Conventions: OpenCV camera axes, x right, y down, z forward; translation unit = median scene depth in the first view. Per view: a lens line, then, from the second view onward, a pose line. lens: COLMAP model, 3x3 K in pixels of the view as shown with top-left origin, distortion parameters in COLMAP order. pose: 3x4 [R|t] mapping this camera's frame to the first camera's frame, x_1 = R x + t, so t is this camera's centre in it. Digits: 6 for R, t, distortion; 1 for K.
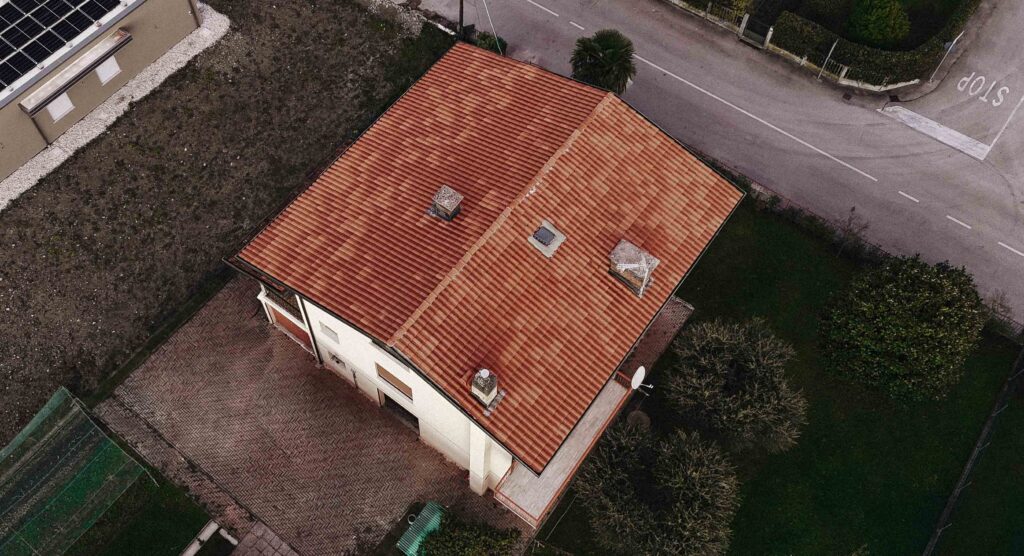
lens RADIAL K [[788.6, 0, 453.4], [0, 788.6, 291.4], [0, 0, 1]] dist [0.037870, -0.000011]
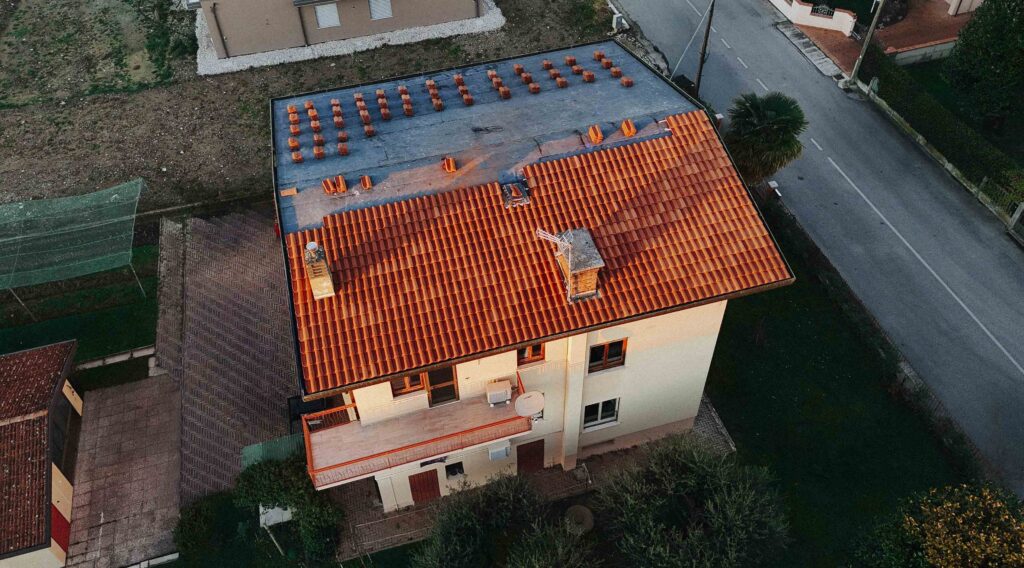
lens RADIAL K [[721.8, 0, 508.4], [0, 721.8, 285.7], [0, 0, 1]] dist [0.044409, -0.001447]
pose [[0.803710, 0.446004, -0.393867, 0.339902], [-0.516514, 0.851569, -0.089687, 0.065262], [0.295404, 0.275520, 0.914782, 0.240521]]
